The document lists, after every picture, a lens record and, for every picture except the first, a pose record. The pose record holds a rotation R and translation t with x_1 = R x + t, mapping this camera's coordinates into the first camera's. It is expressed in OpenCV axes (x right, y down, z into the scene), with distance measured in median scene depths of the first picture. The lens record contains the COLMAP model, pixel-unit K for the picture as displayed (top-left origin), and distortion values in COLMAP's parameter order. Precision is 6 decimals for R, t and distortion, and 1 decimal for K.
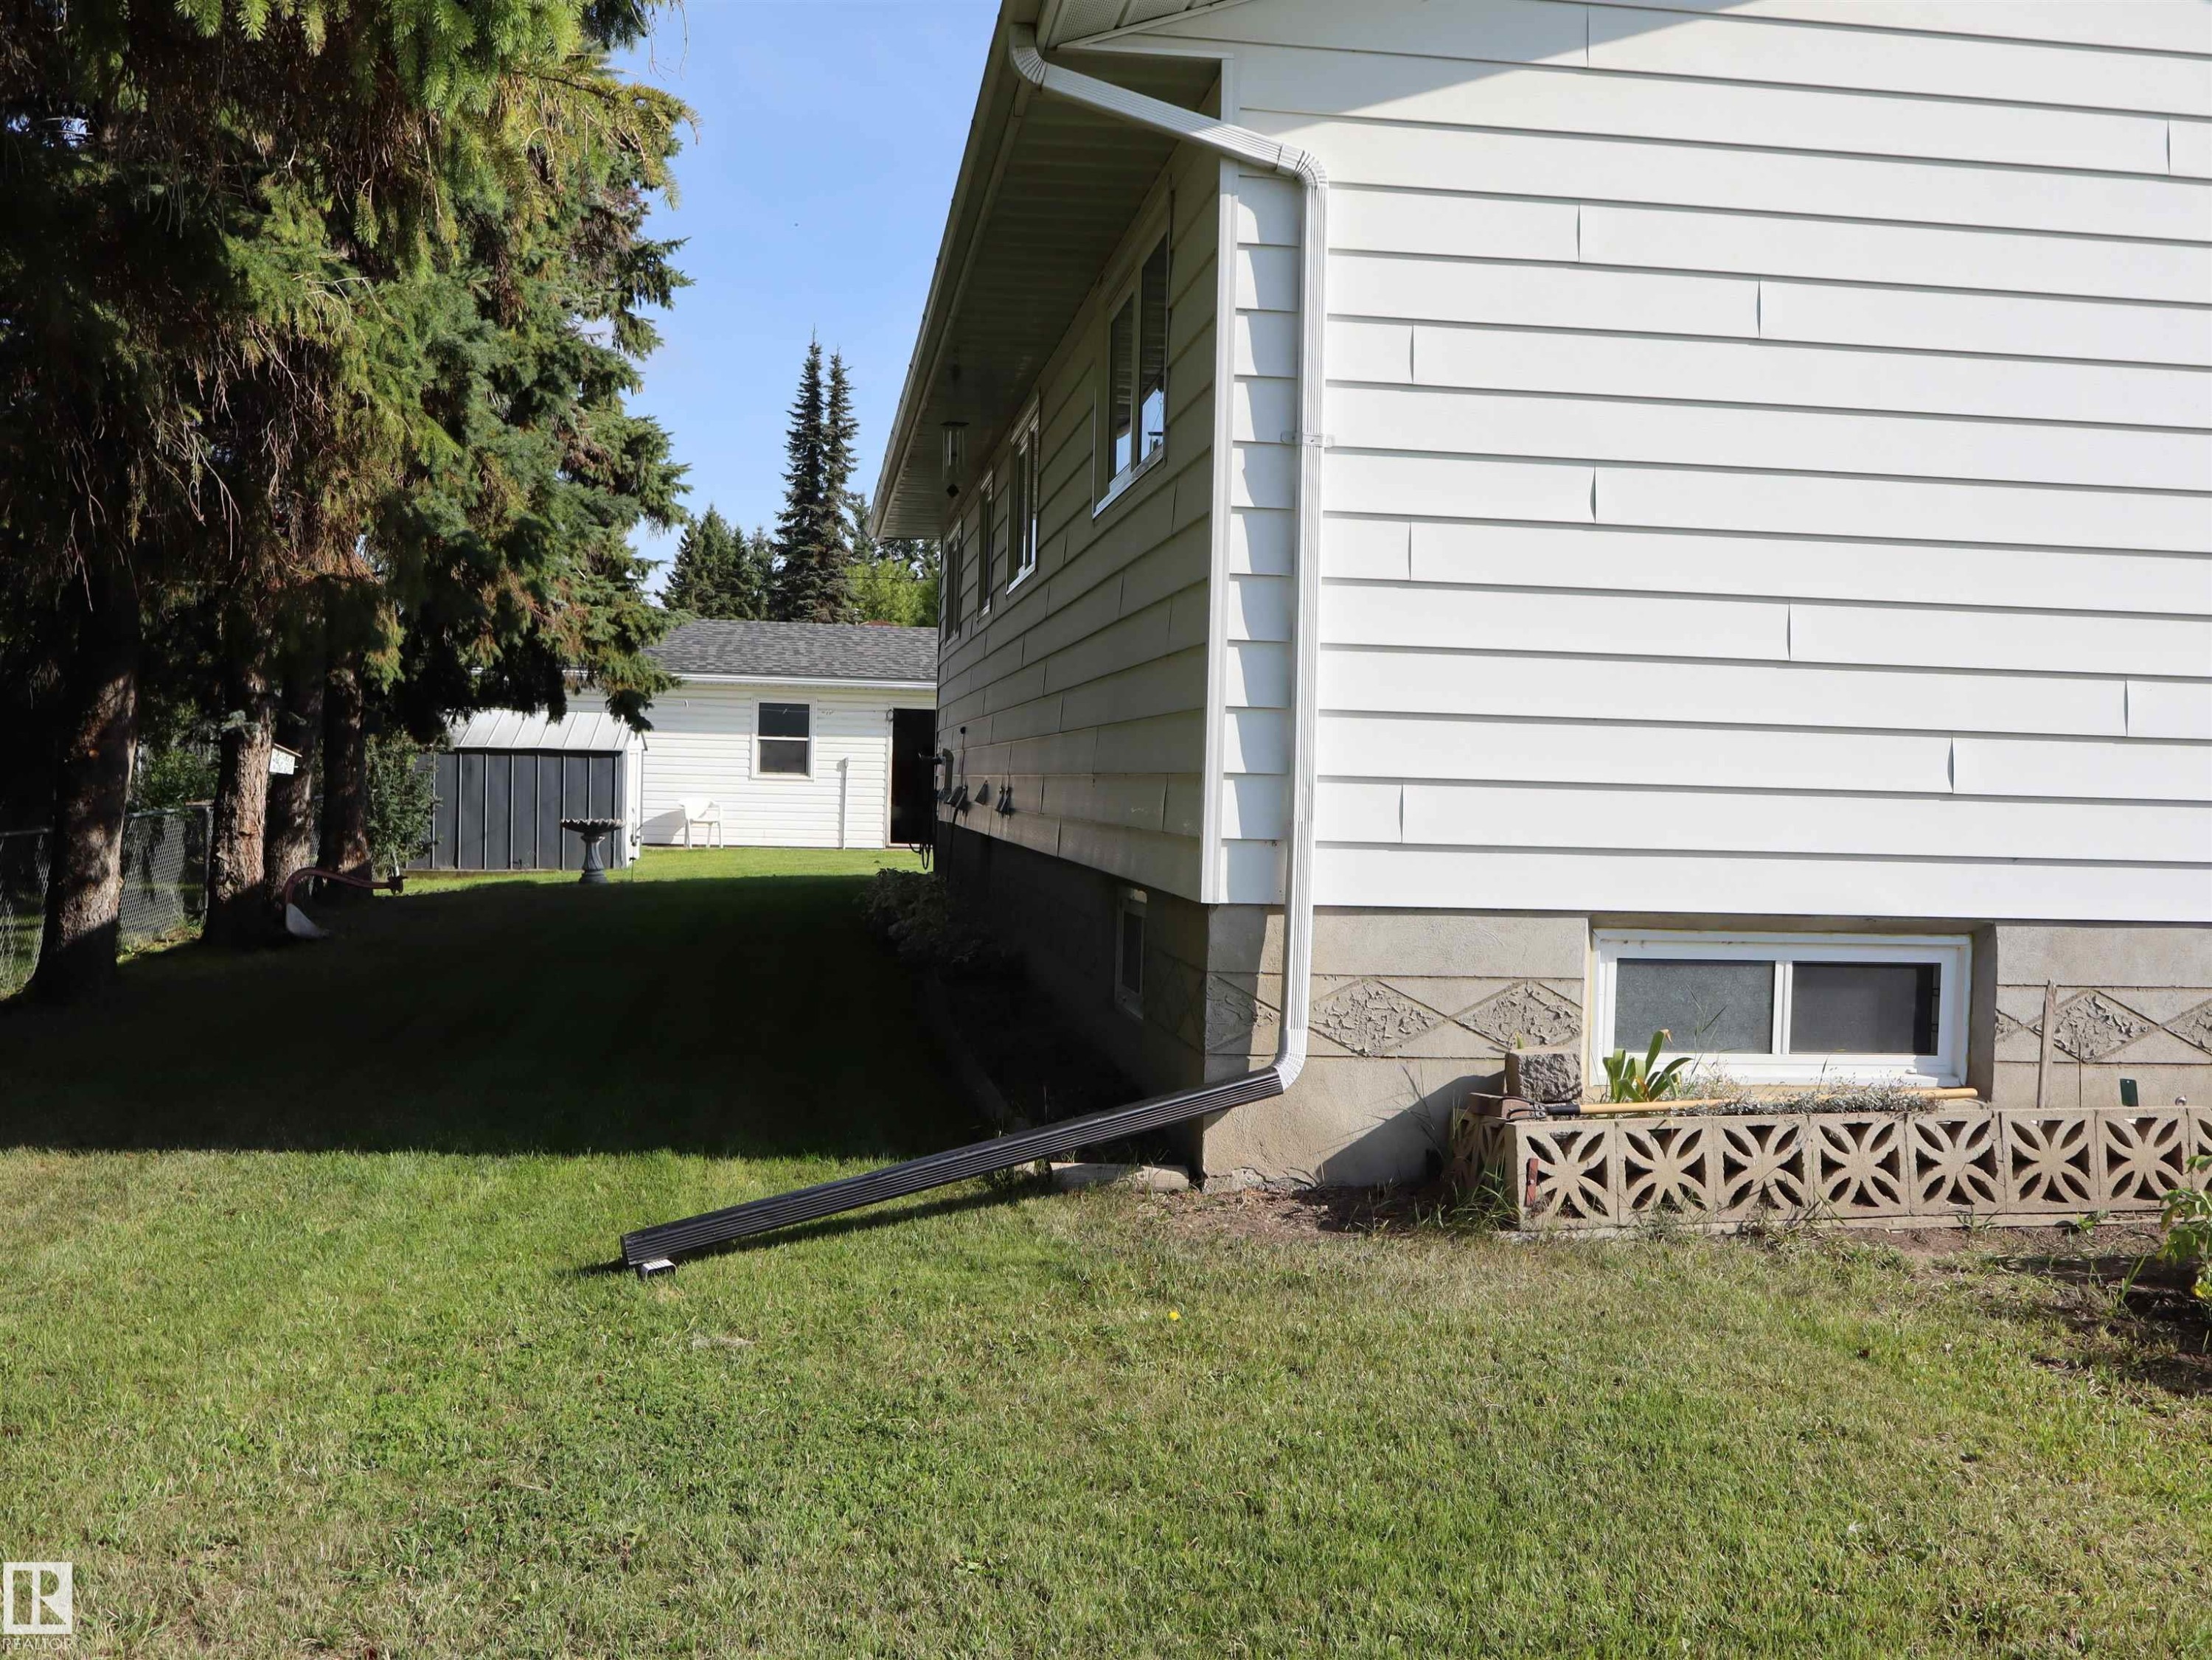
lens RADIAL K [[2049.8, 0, 1106.0], [0, 2049.8, 830.0], [0, 0, 1]] dist [-0.006417, 0.001505]
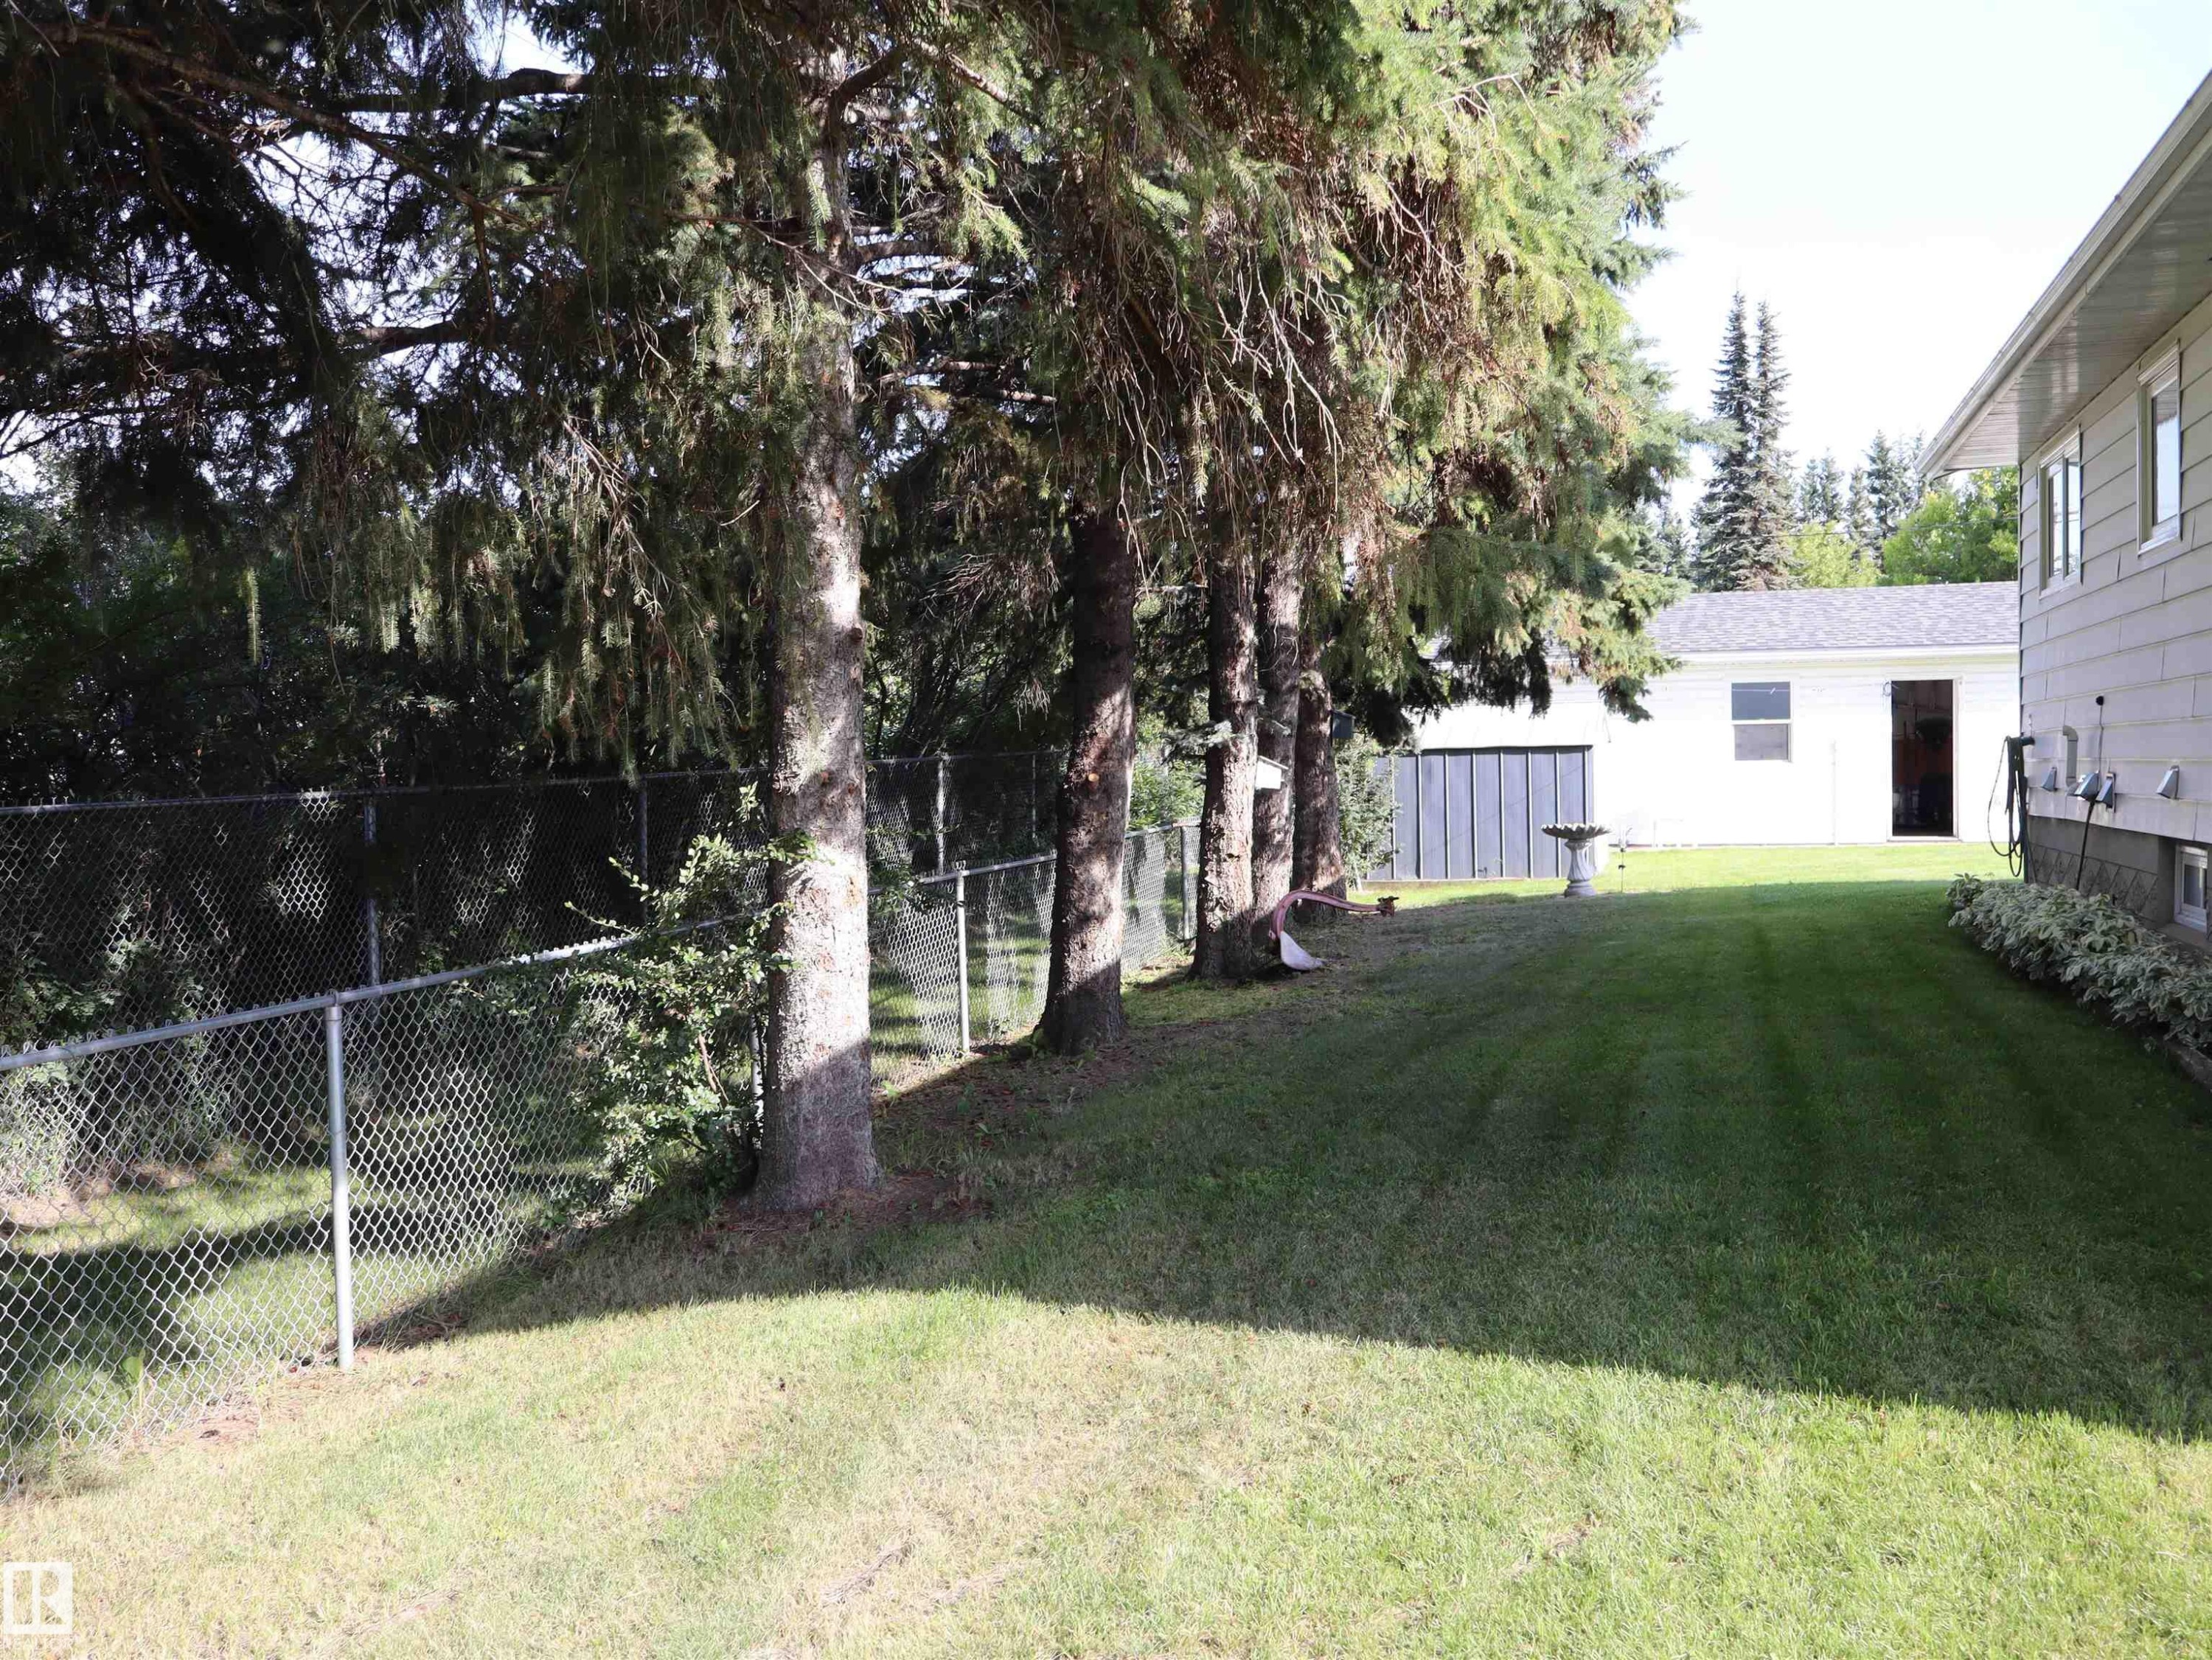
lens RADIAL K [[2049.8, 0, 1106.0], [0, 2049.8, 830.0], [0, 0, 1]] dist [-0.006417, 0.001505]
pose [[0.909408, -0.028486, -0.414928, -0.072712], [0.030795, 0.999525, -0.001125, -0.008300], [0.414763, -0.011755, 0.909853, 0.112522]]
